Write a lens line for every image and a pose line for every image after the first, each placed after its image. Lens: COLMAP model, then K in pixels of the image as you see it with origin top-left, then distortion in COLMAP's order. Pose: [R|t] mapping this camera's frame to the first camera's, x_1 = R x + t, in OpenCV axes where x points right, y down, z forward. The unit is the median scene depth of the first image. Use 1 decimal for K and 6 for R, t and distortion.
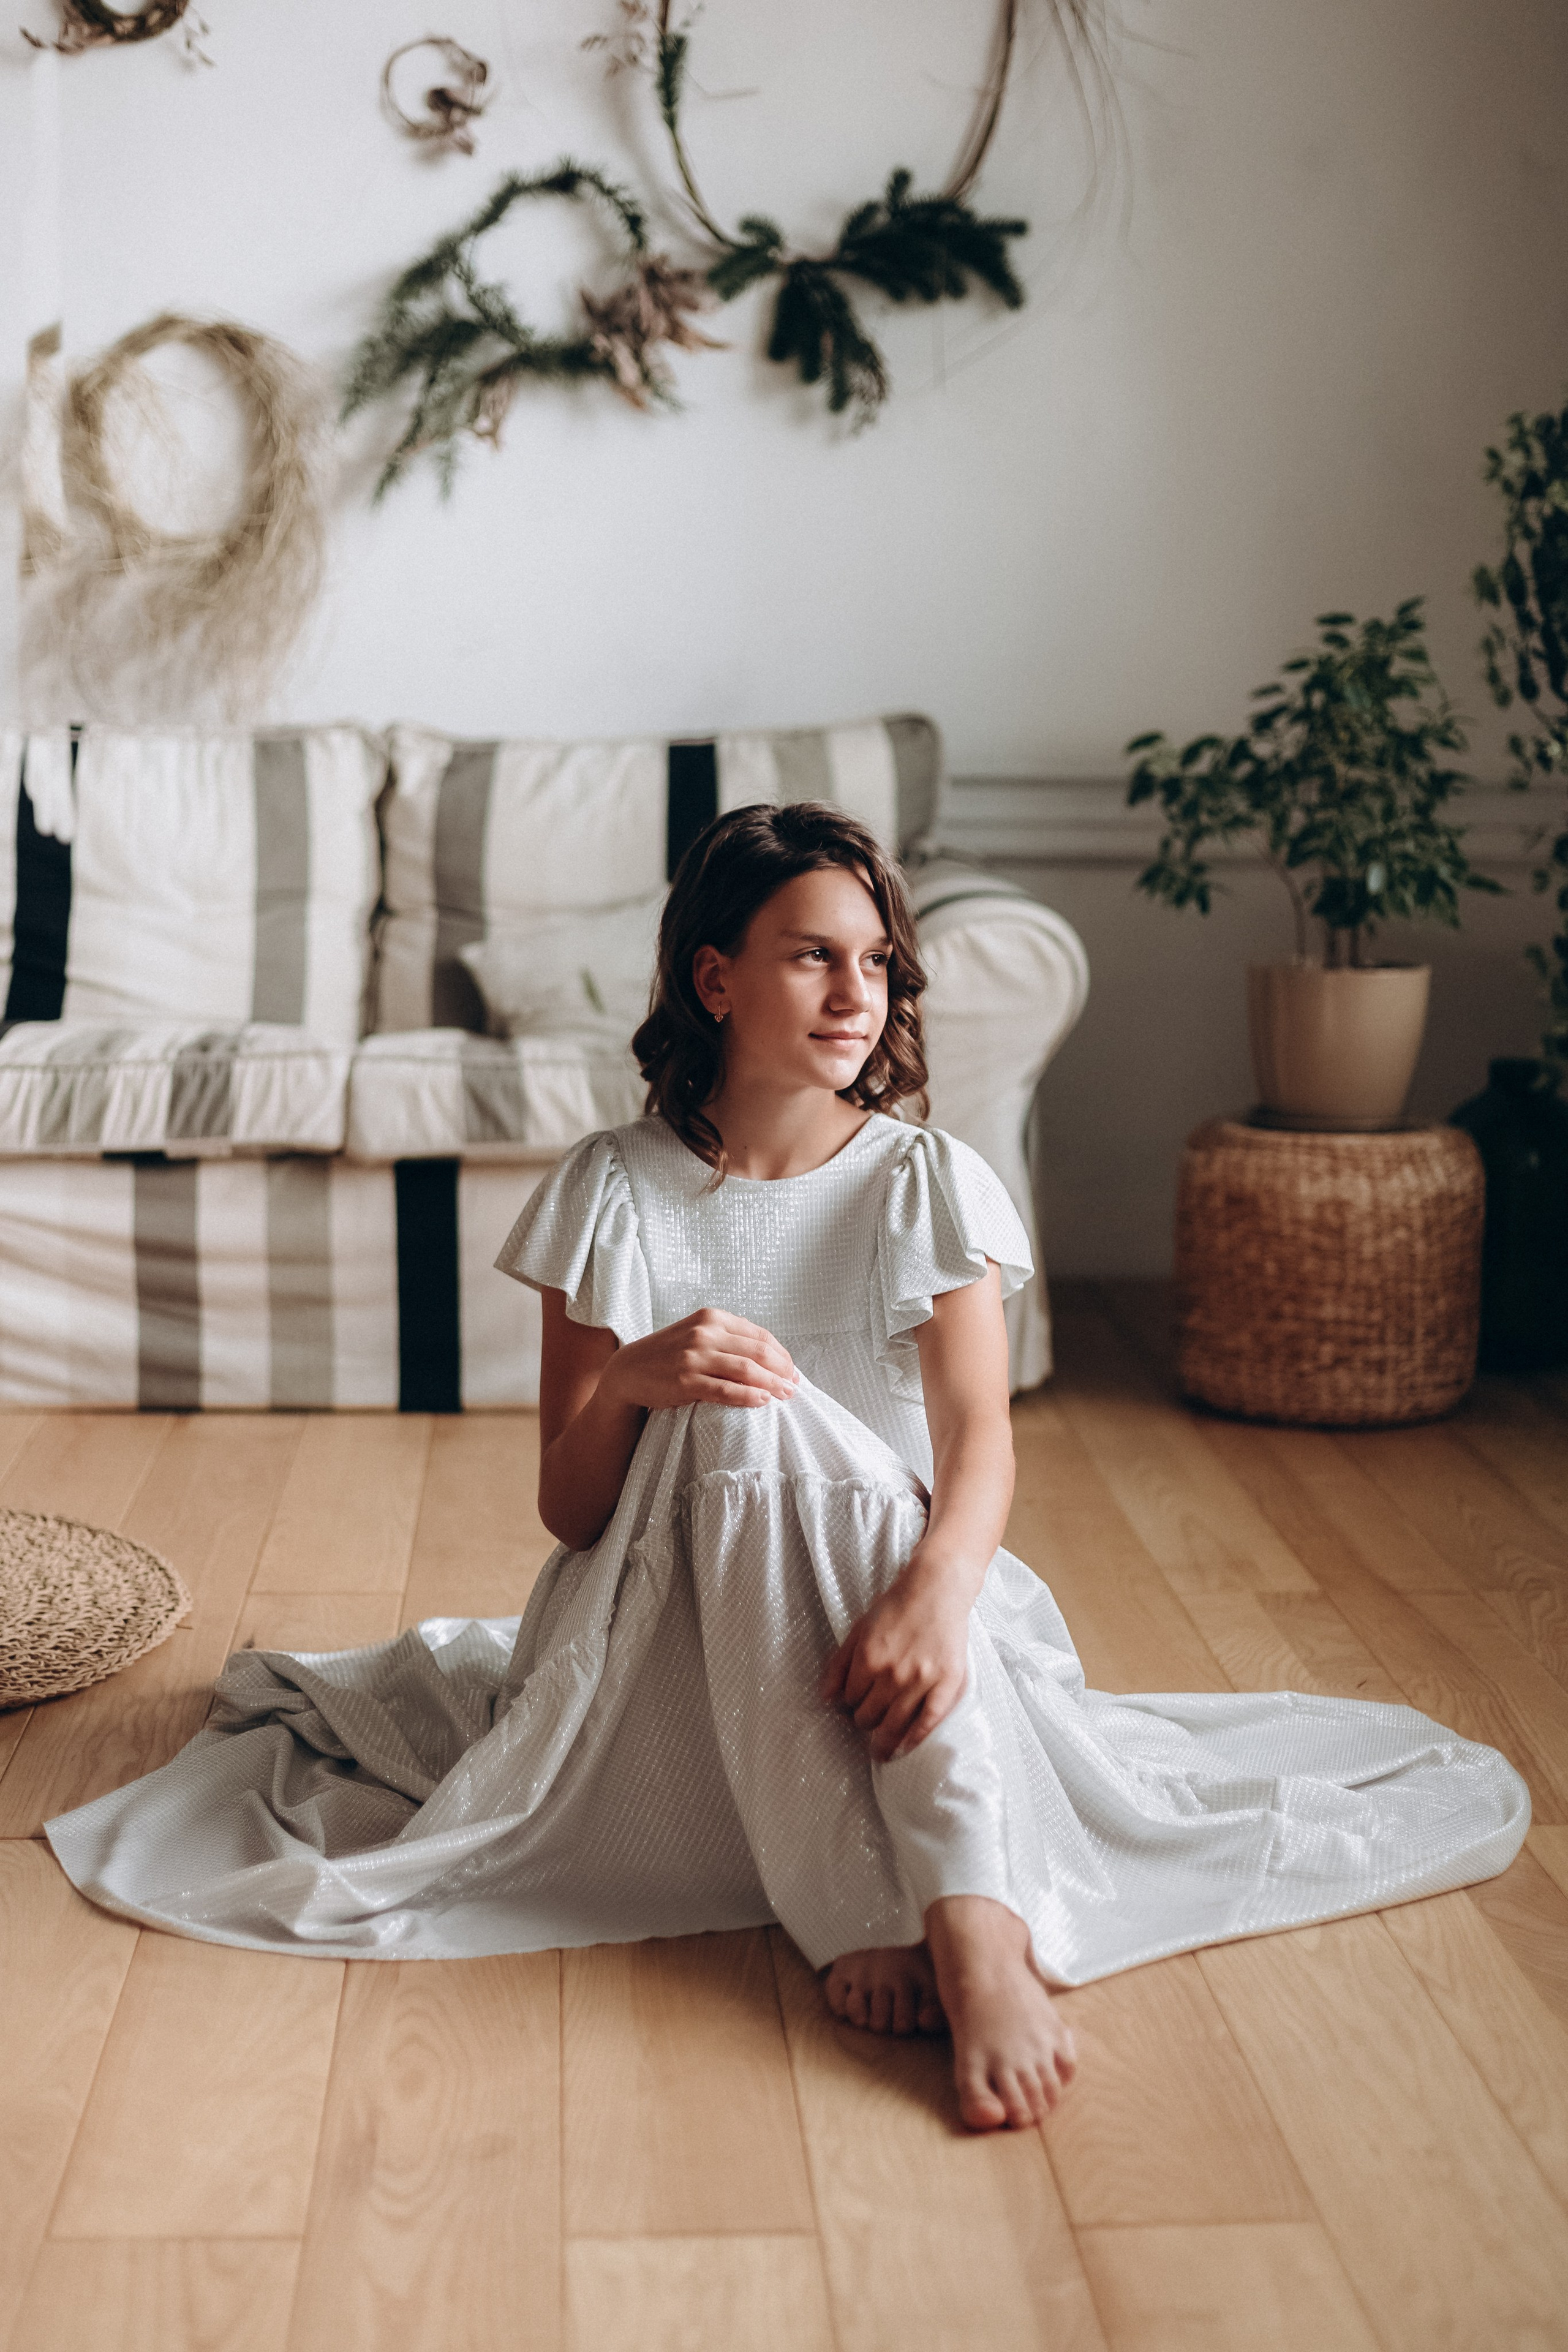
lens RADIAL K [[3536.5, 0, 784.0], [0, 3536.5, 1176.0], [0, 0, 1]] dist [-0.004981, -0.010808]
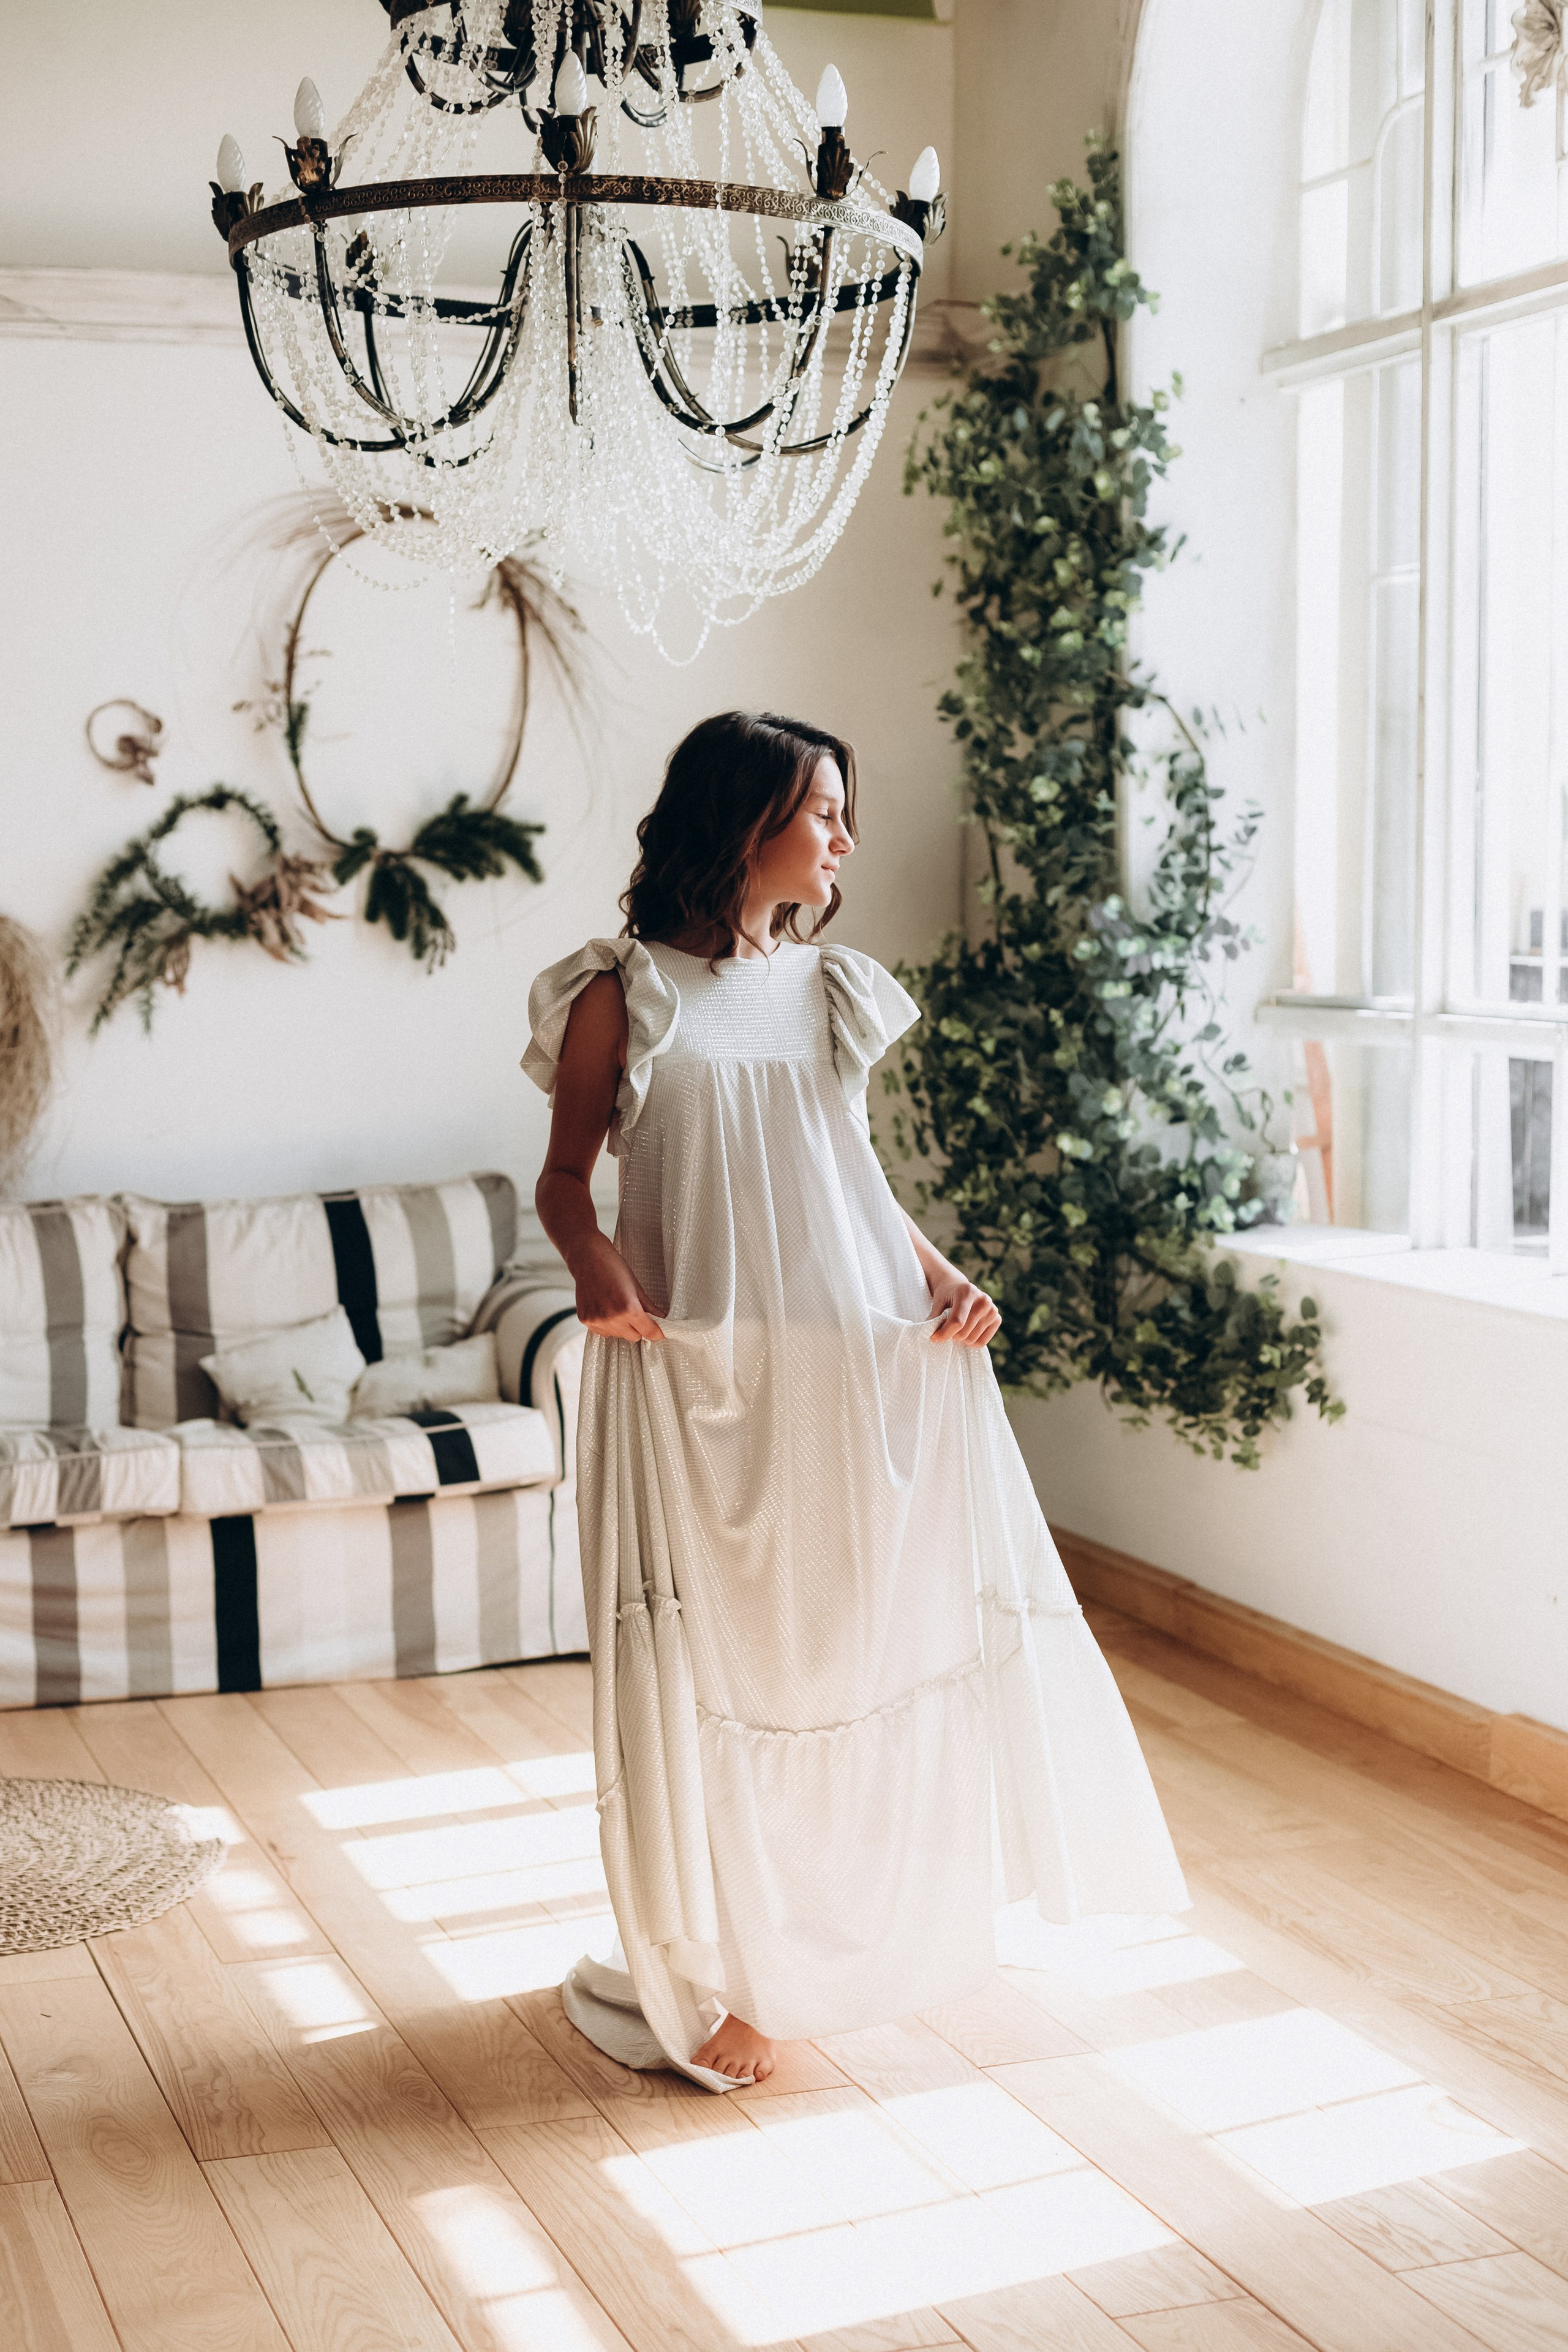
lens RADIAL K [[3456.2, 0, 785.9], [0, 3456.2, 1197.4], [0, 0, 1]] dist [-0.013255, 0.000150]
pose [[0.961979, -0.044587, 0.269460, -0.243141], [0.061851, 0.996518, -0.055920, -0.038673], [-0.266029, 0.070460, 0.961387, -0.395985]]
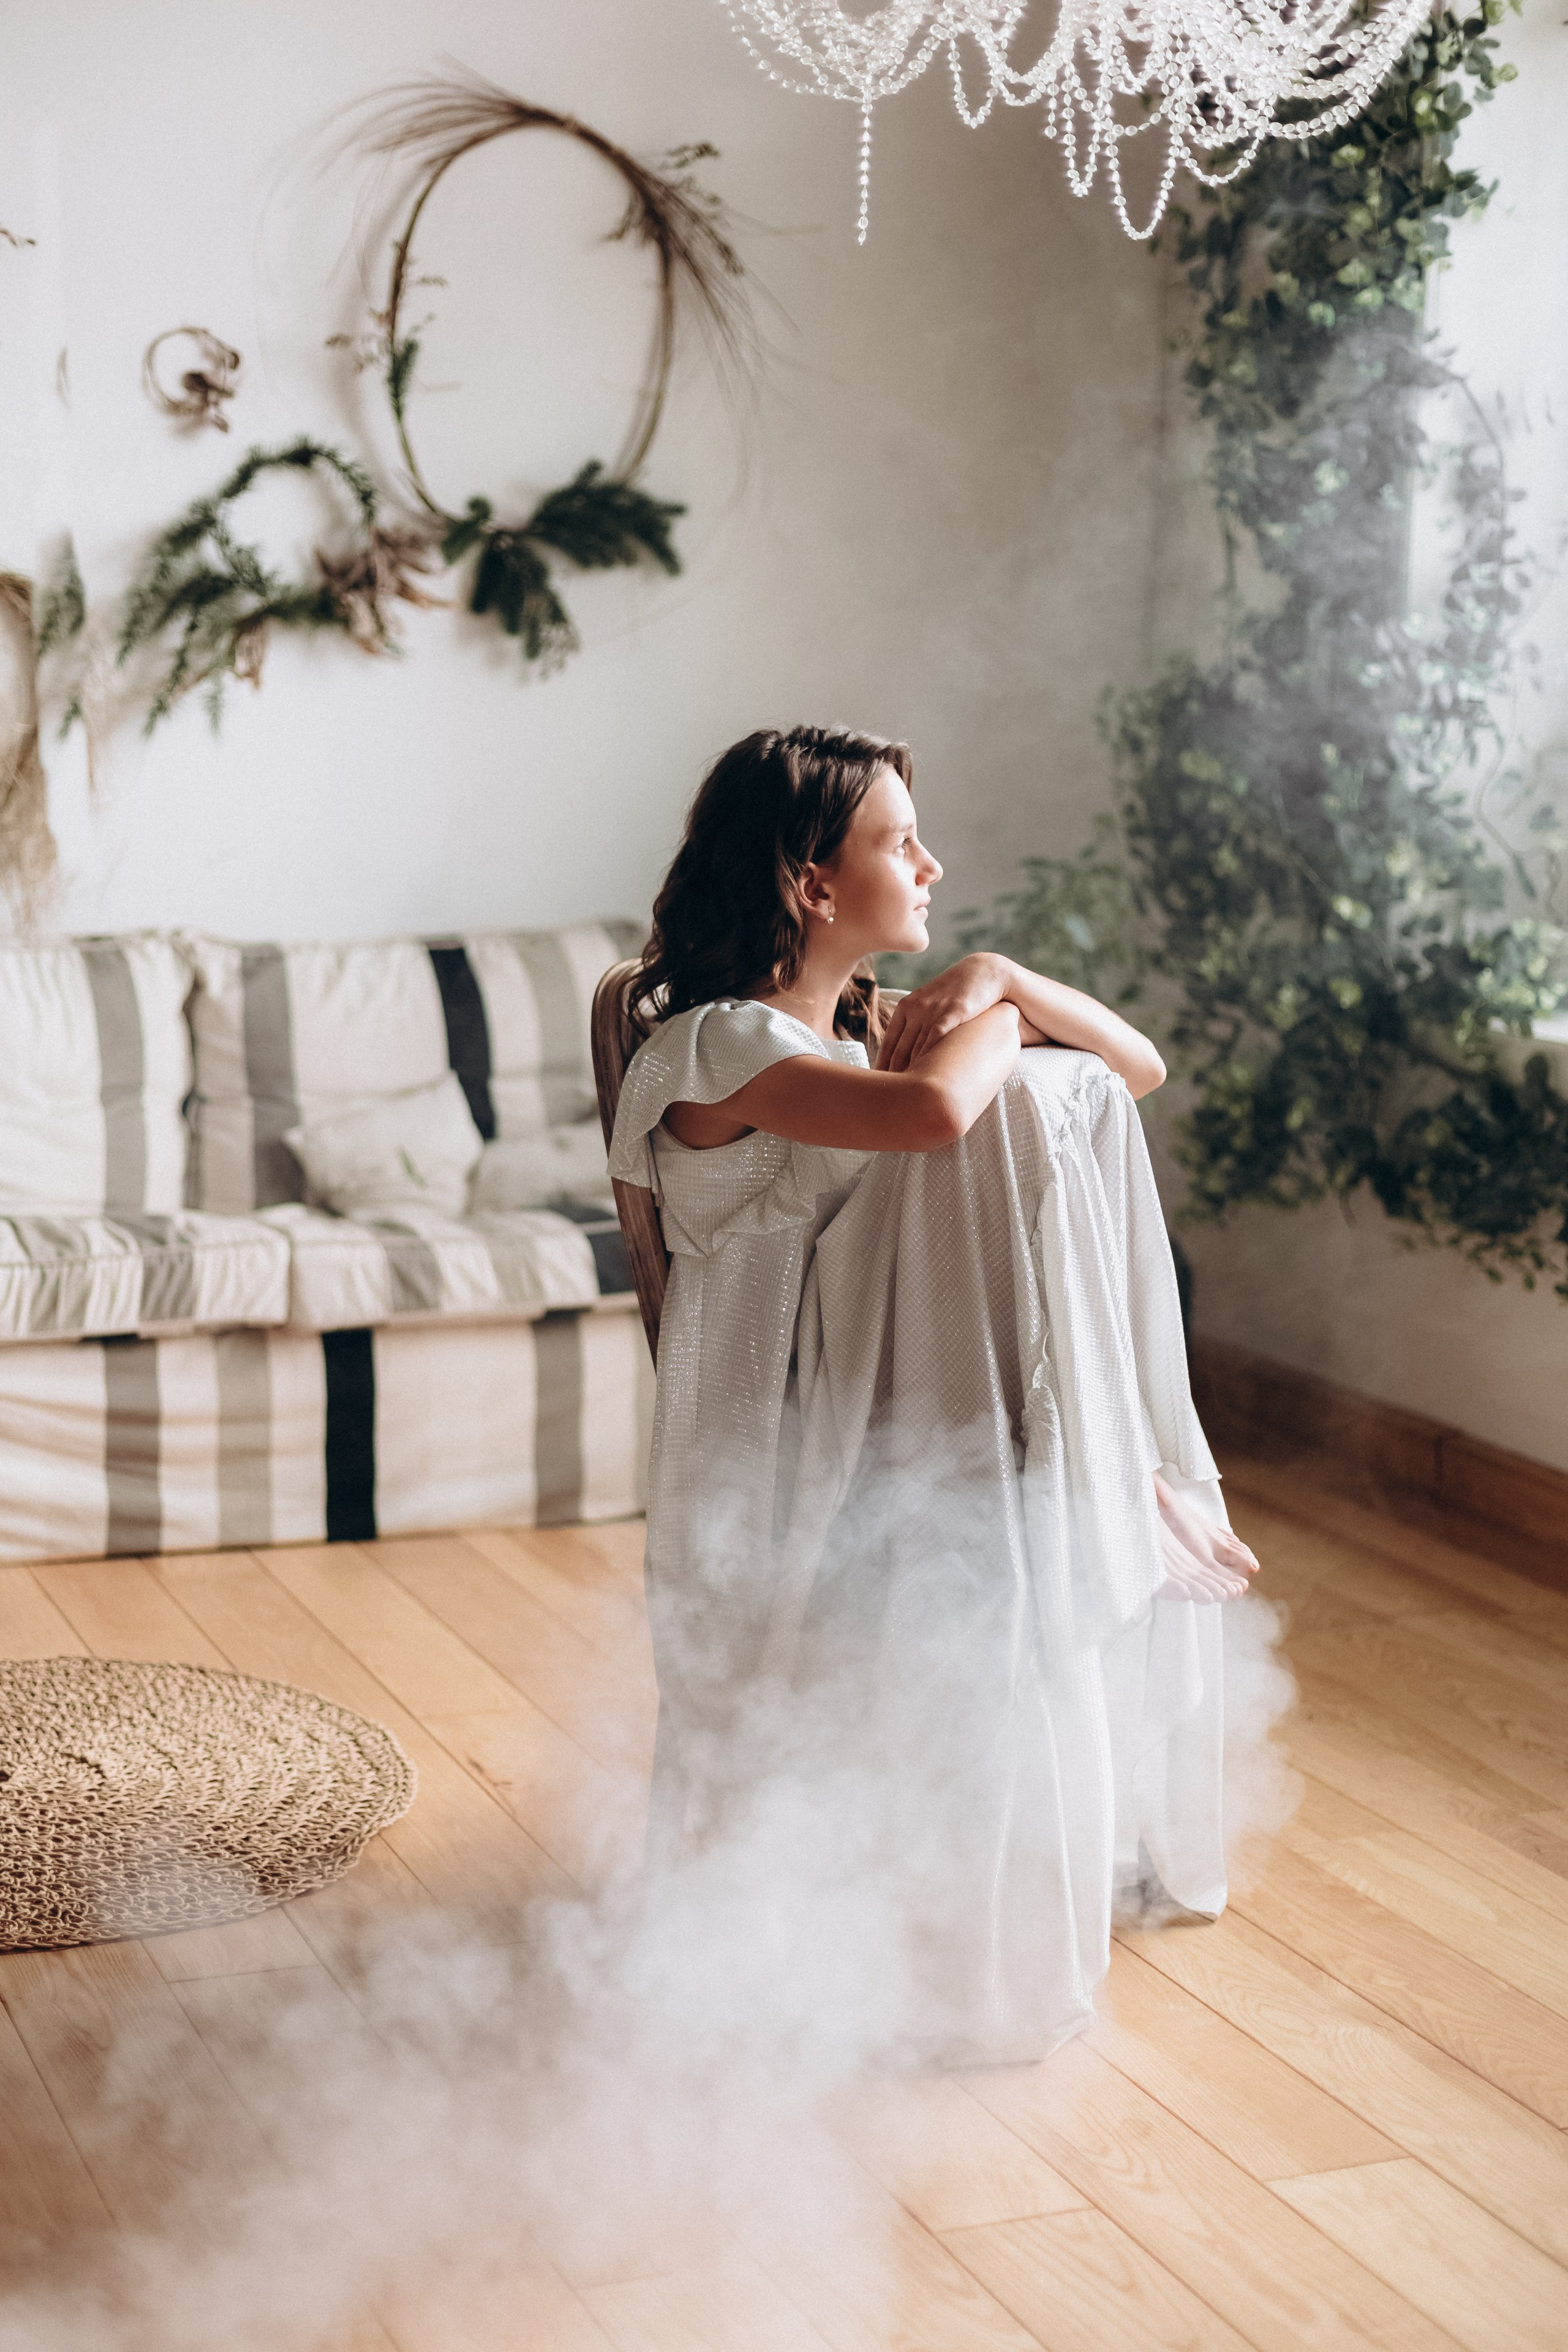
lens RADIAL K [[3374.8, 0, 784.0], [0, 3374.8, 1176.0], [0, 0, 1]] dist [-0.006849, -0.063862]
pose [[0.942003, -0.033497, 0.333928, -0.318294], [0.032575, 0.999434, 0.008361, -0.056075], [-0.334020, 0.003001, 0.942561, -0.097026]]
